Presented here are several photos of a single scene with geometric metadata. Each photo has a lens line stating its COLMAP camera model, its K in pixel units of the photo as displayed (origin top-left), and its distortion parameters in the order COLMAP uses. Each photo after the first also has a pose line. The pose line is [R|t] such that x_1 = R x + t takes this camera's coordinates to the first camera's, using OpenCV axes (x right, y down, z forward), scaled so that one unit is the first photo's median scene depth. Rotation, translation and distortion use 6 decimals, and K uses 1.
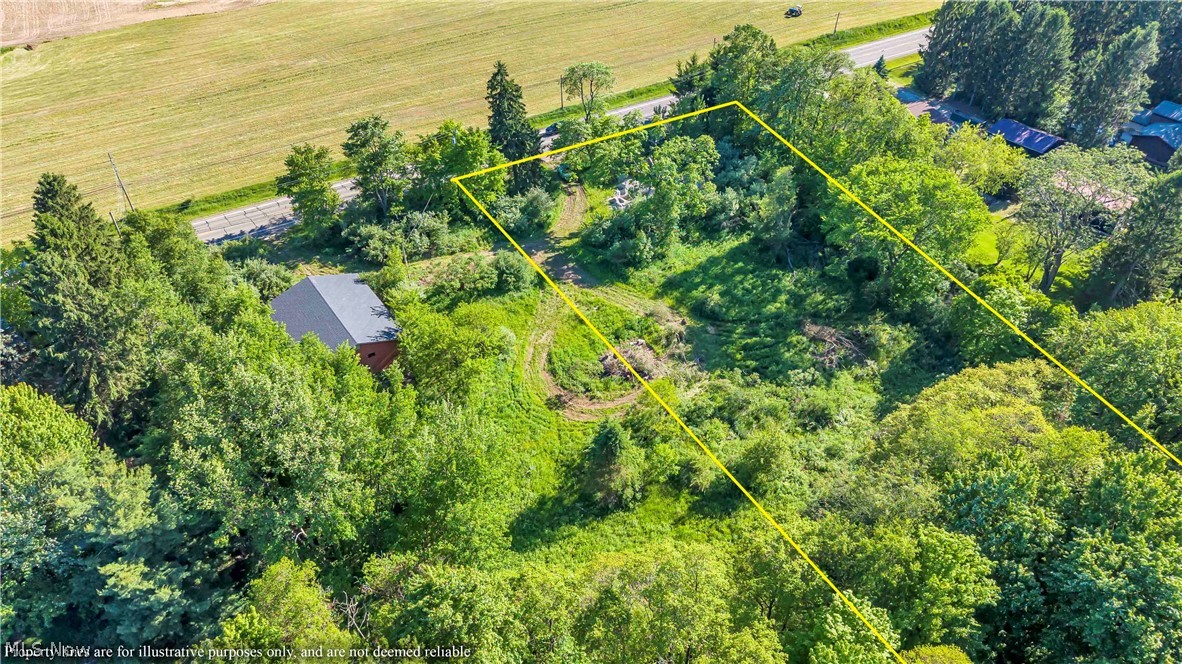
lens RADIAL K [[793.7, 0, 595.7], [0, 793.7, 357.6], [0, 0, 1]] dist [0.006913, -0.025383]
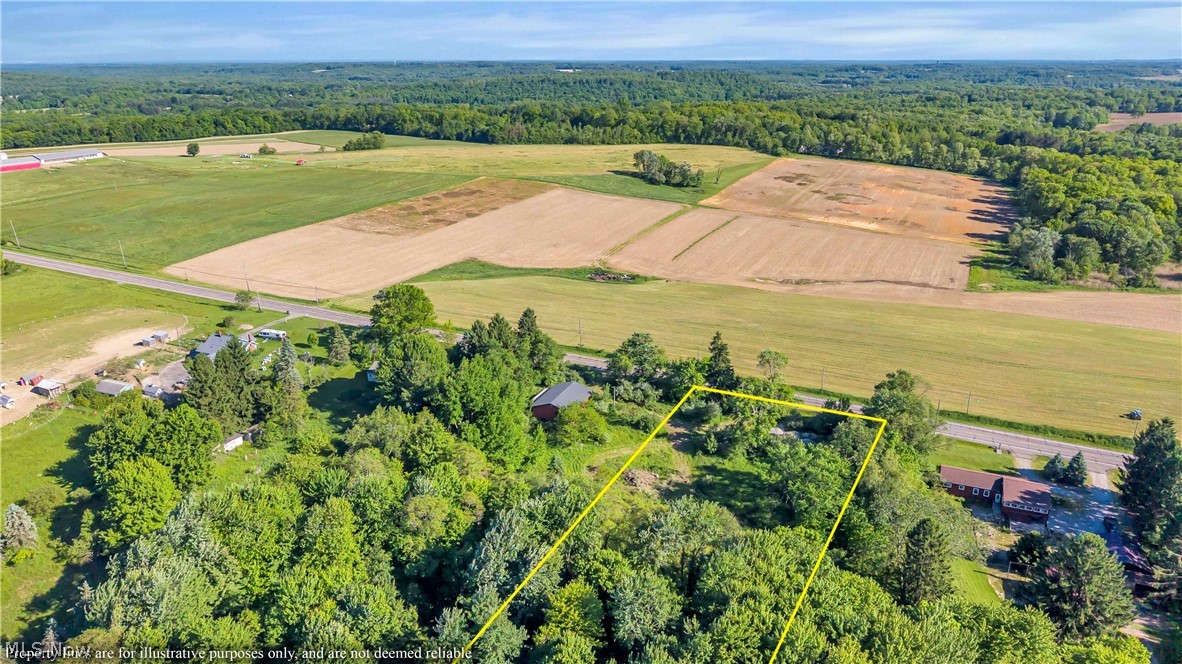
lens RADIAL K [[793.7, 0, 595.7], [0, 793.7, 357.6], [0, 0, 1]] dist [0.006913, -0.025383]
pose [[0.551279, 0.305774, -0.776269, 1.203455], [-0.555093, 0.829033, -0.067649, -0.035507], [0.622867, 0.468195, 0.626762, -0.338749]]
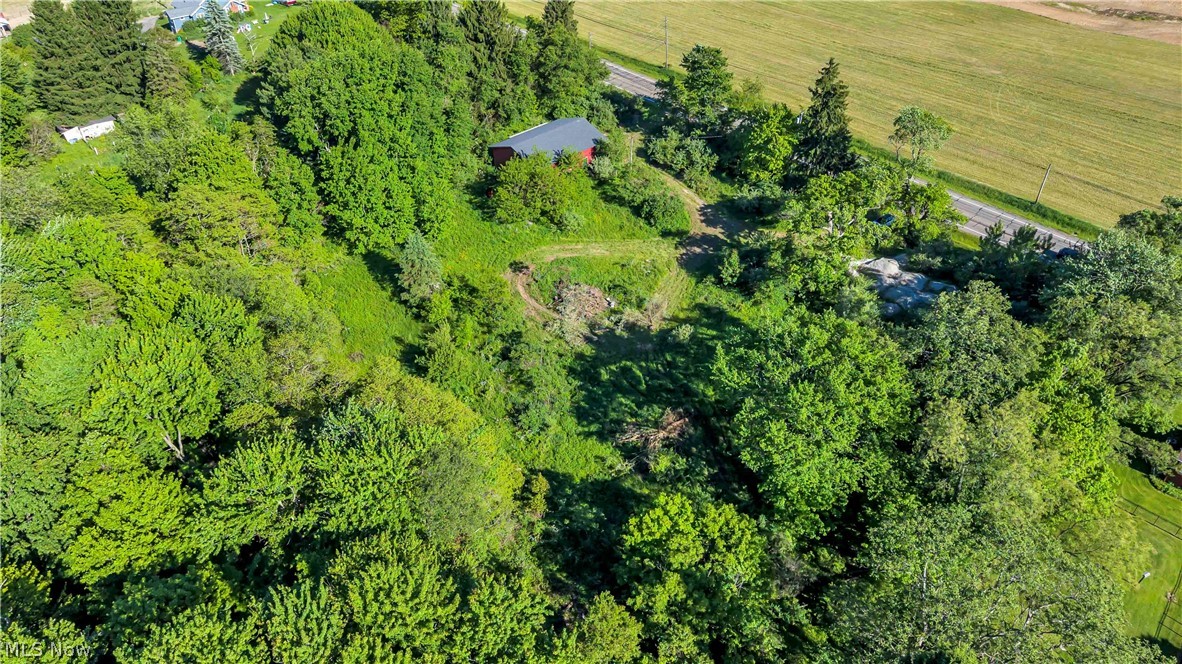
lens RADIAL K [[793.7, 0, 595.7], [0, 793.7, 357.6], [0, 0, 1]] dist [0.006913, -0.025383]
pose [[0.169971, 0.622889, -0.763623, 0.814447], [-0.638445, 0.659883, 0.396160, -0.337369], [0.750665, 0.420195, 0.509841, 0.436073]]
